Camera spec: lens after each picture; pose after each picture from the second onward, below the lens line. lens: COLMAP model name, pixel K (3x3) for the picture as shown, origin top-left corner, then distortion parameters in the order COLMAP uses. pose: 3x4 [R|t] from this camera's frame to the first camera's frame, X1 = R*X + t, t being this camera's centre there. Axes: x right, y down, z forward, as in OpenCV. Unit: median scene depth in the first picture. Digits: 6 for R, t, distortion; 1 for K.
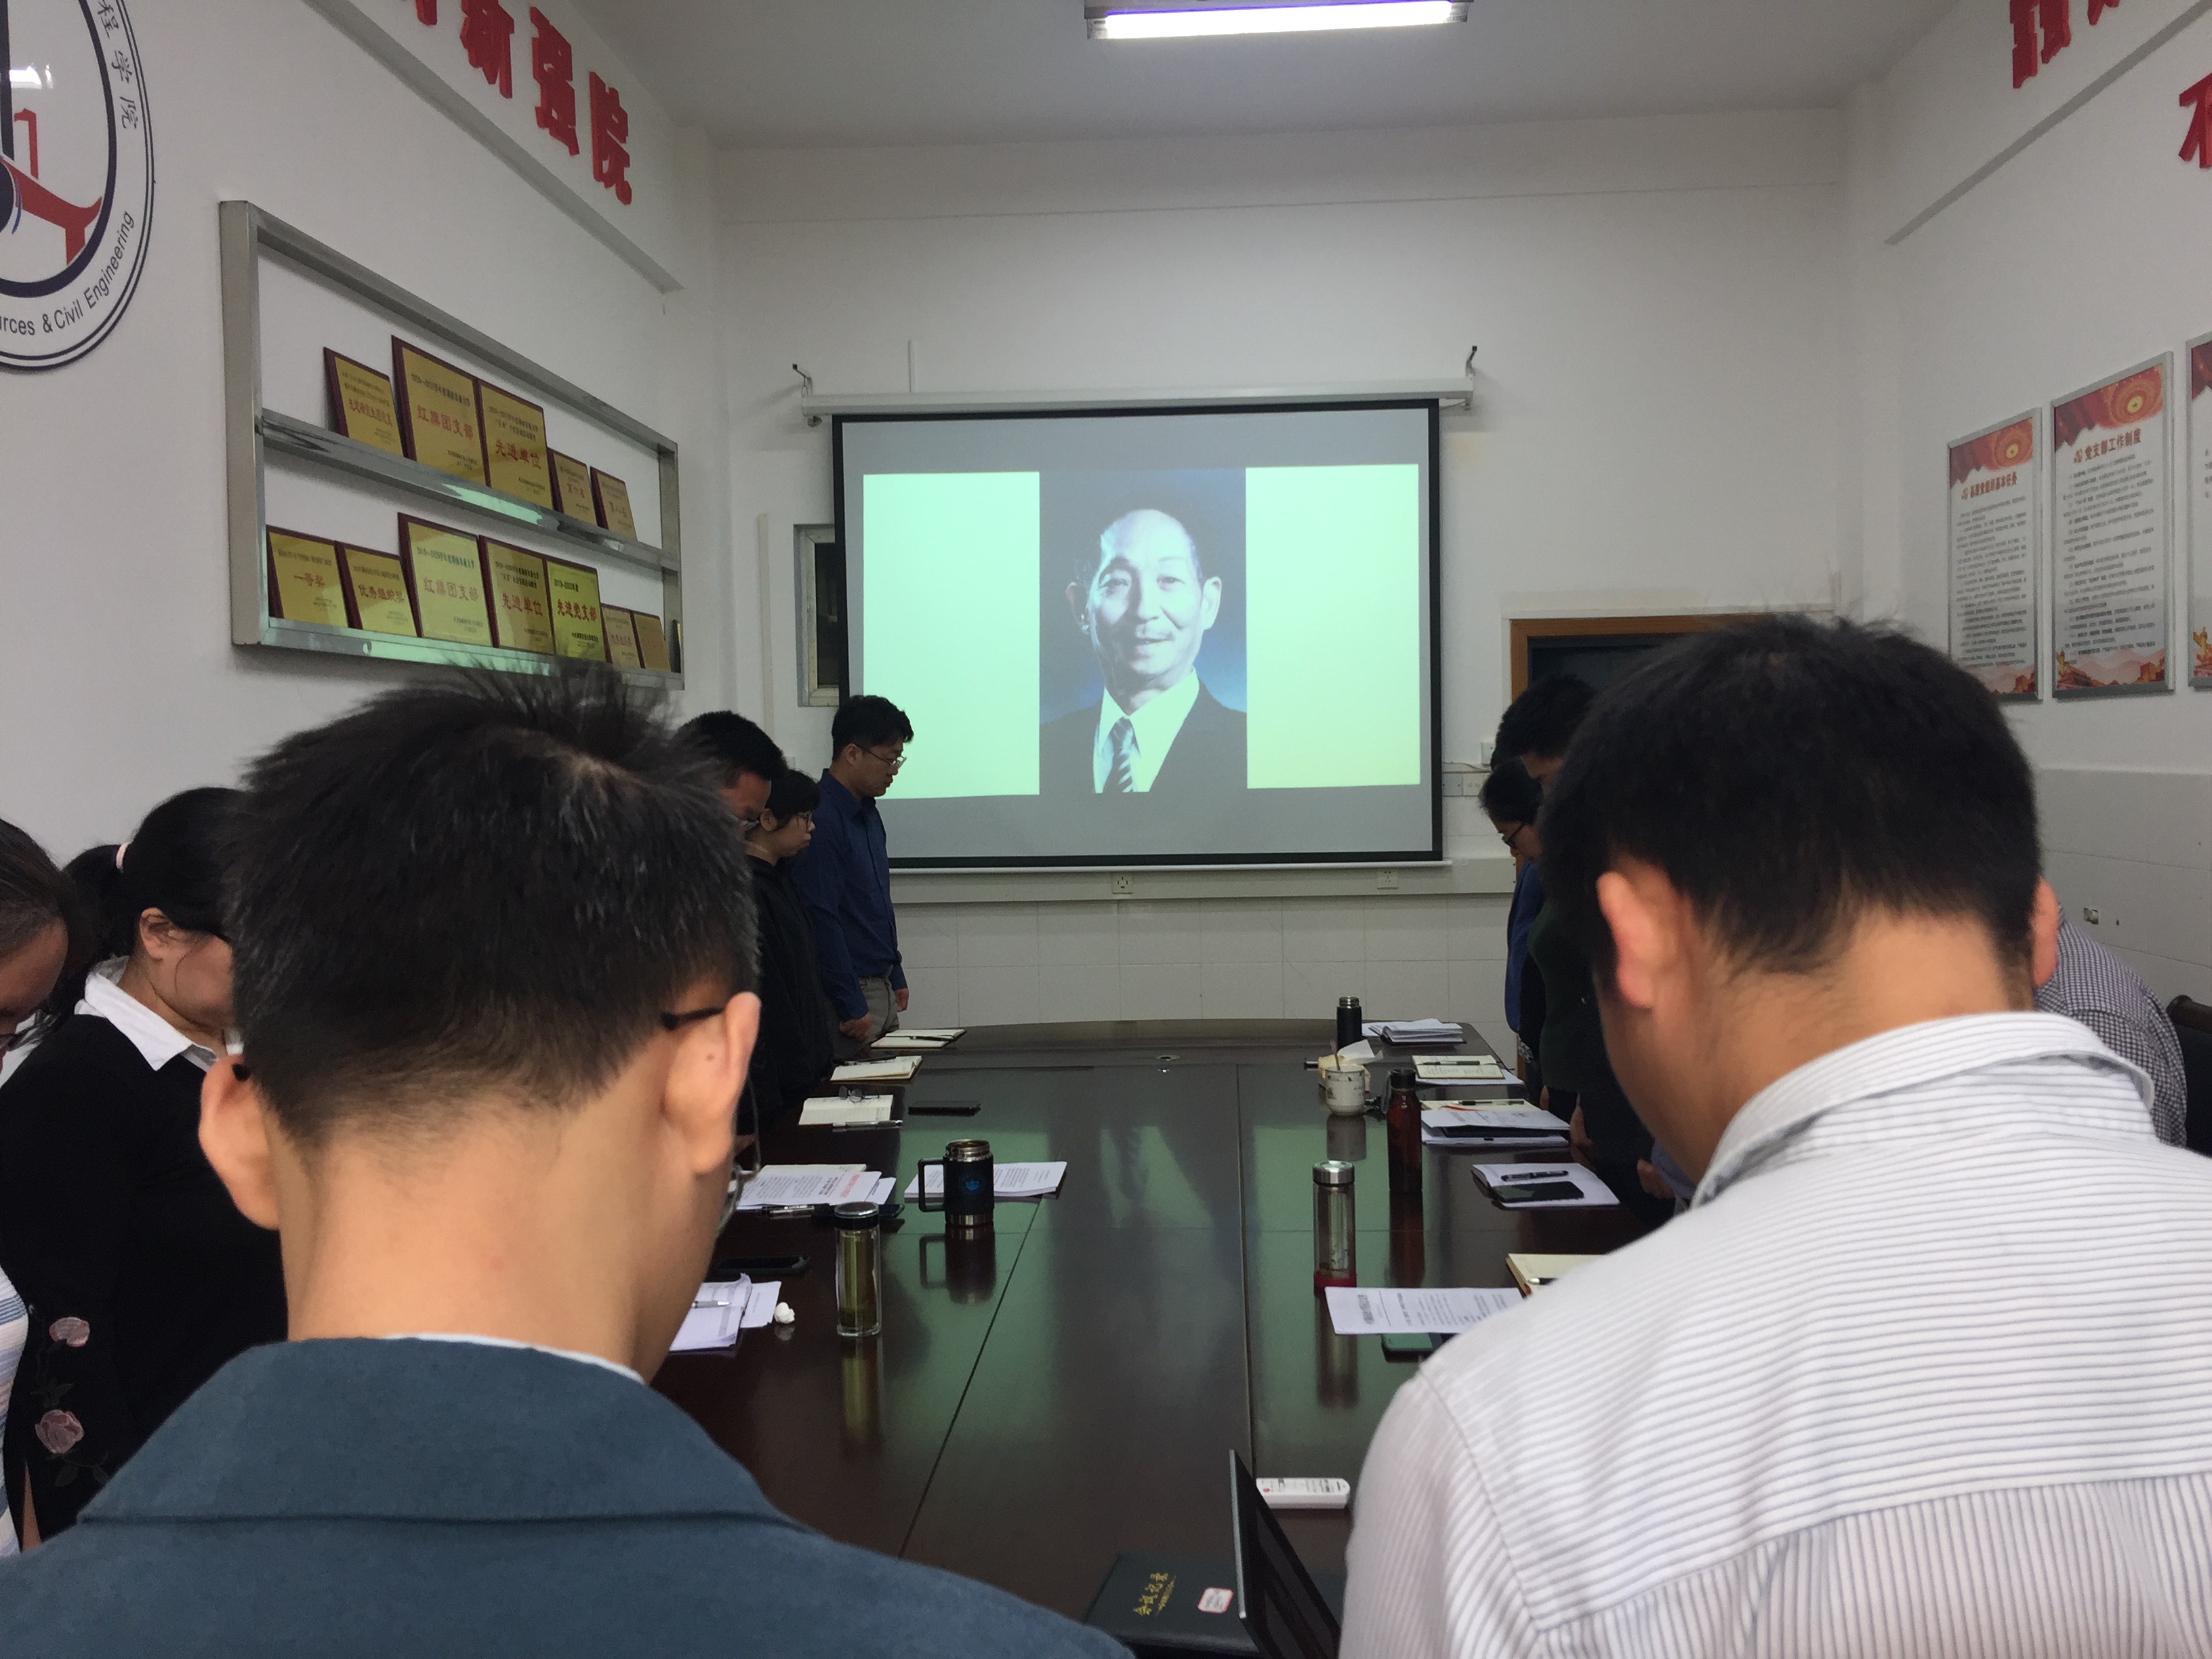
lens RADIAL K [[1904.8, 0, 1122.1], [0, 1904.8, 801.5], [0, 0, 1]] dist [0.078673, -0.128871]
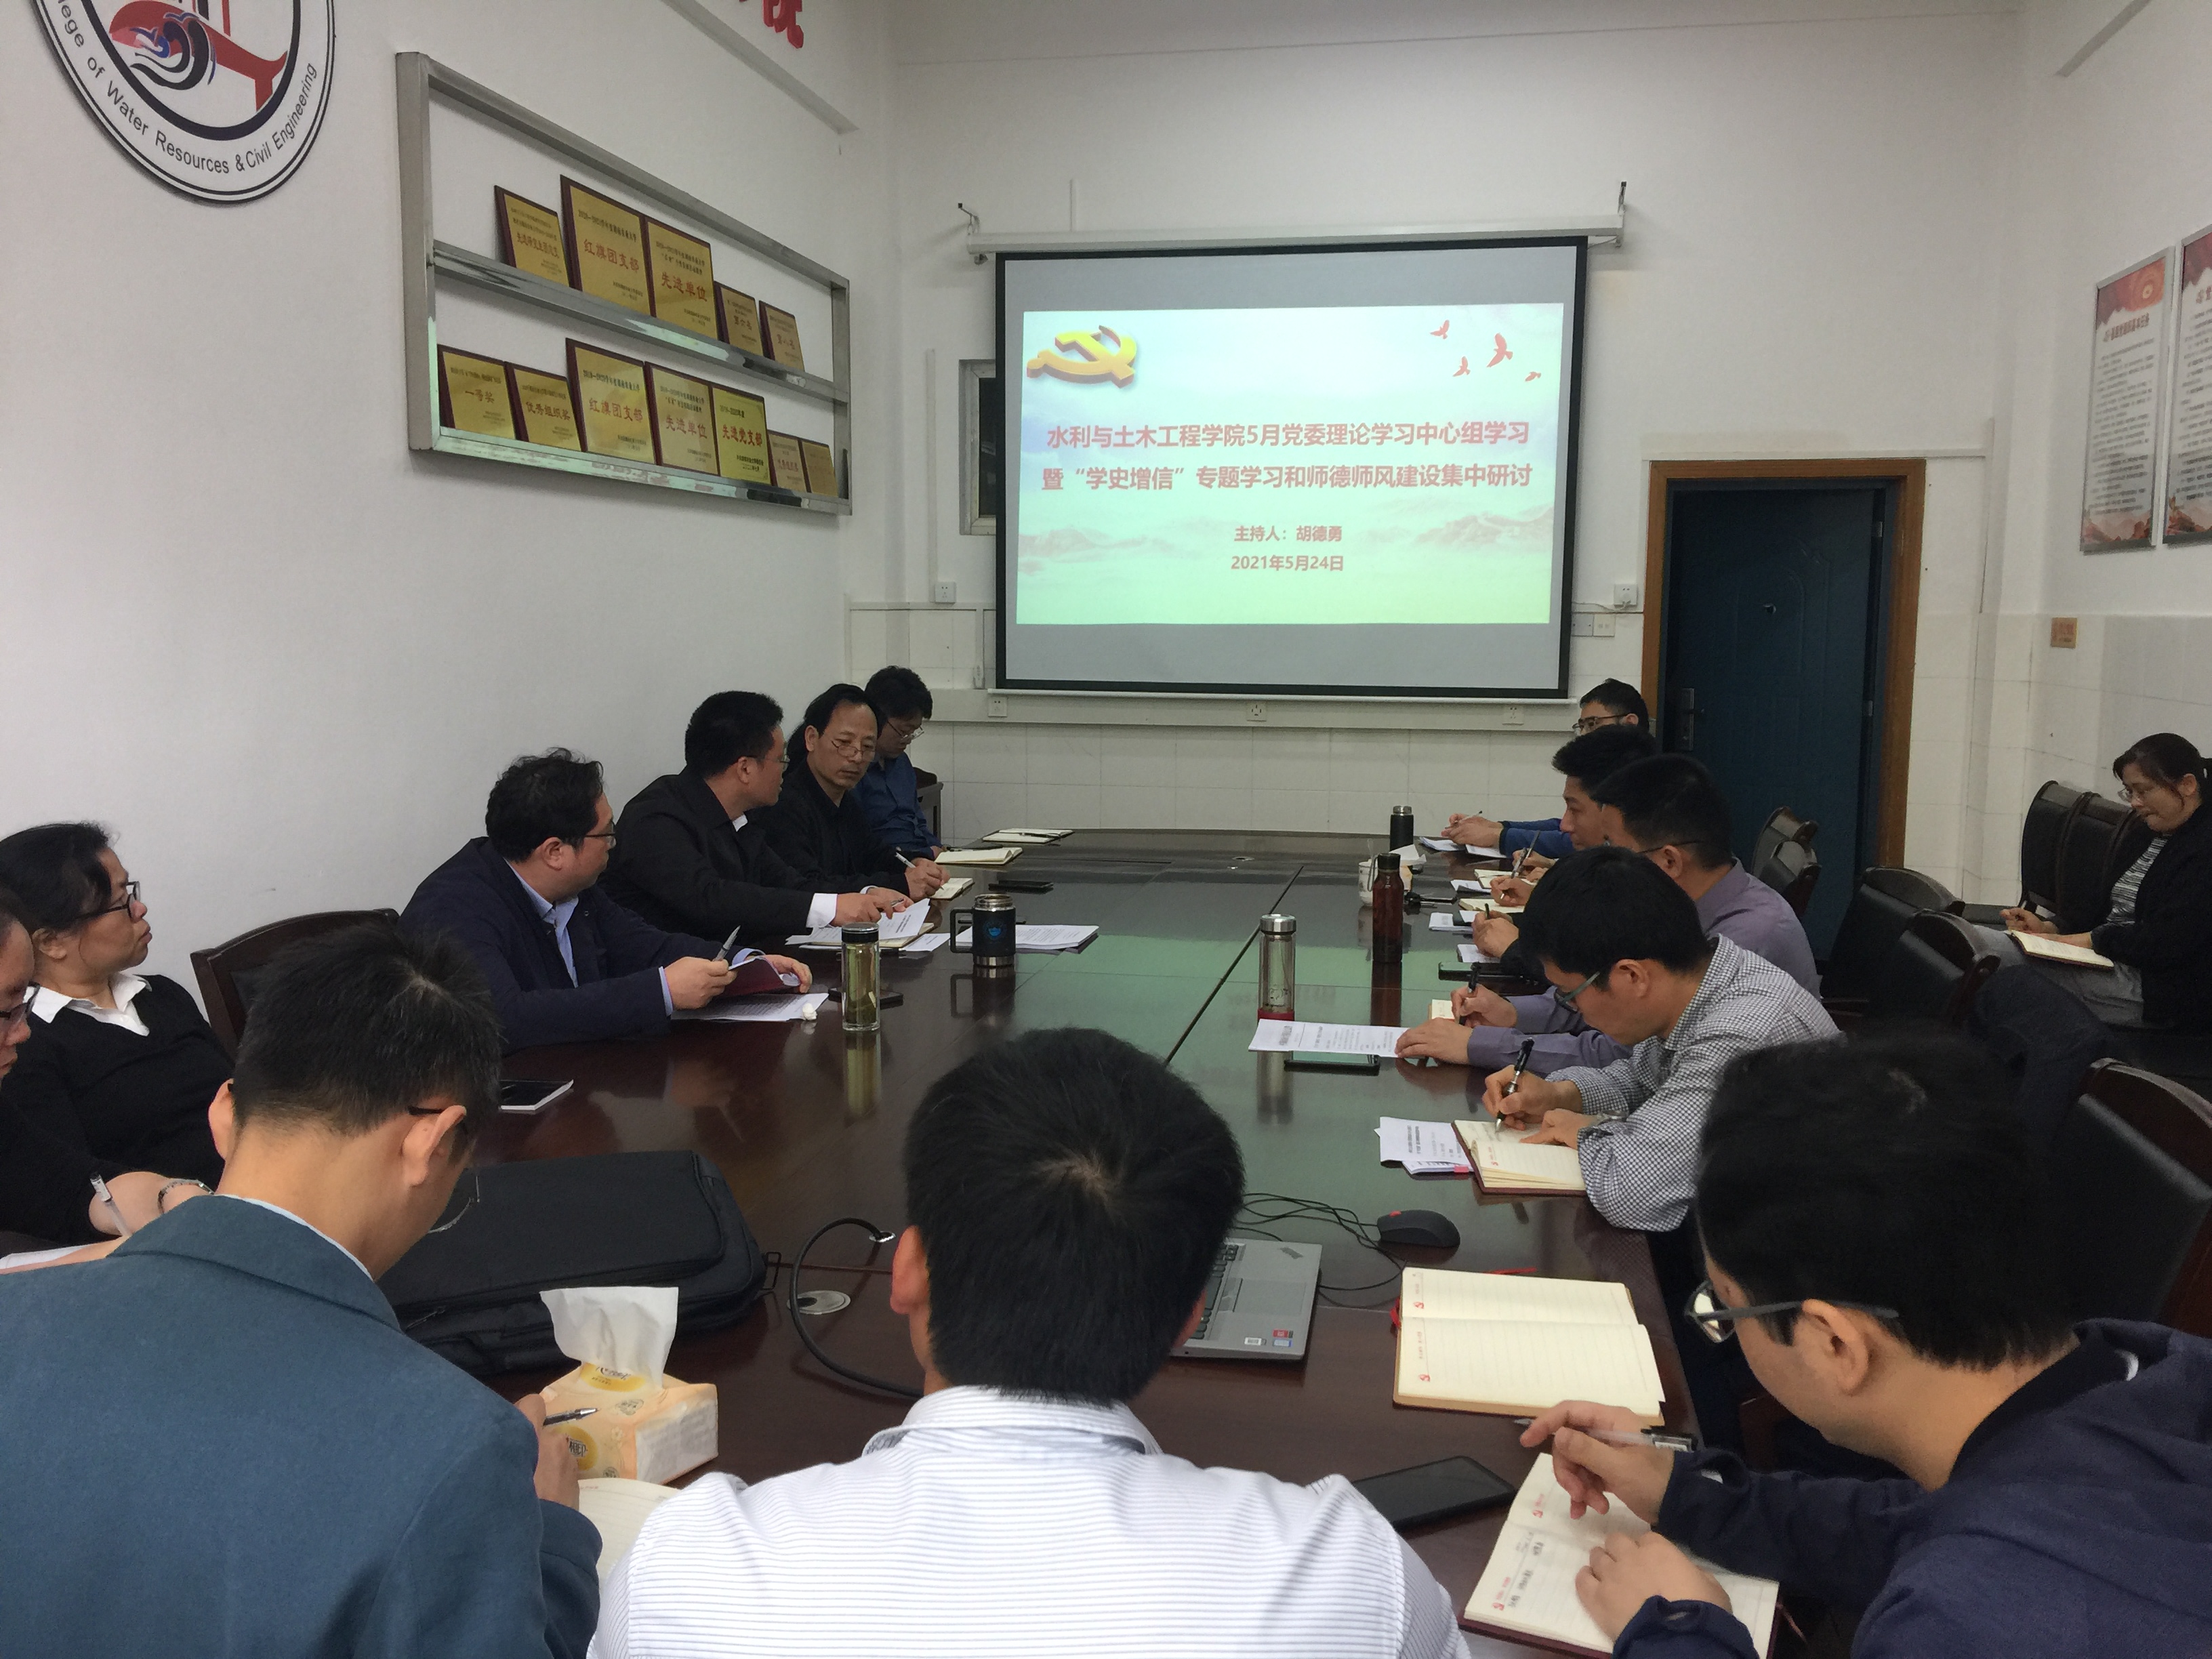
lens RADIAL K [[1904.8, 0, 1119.0], [0, 1904.8, 843.8], [0, 0, 1]] dist [0.078673, -0.128871]
pose [[0.989986, 0.043627, -0.134252, 0.085967], [-0.030642, 0.994782, 0.097314, 0.019470], [0.137797, -0.092226, 0.986157, -0.070805]]
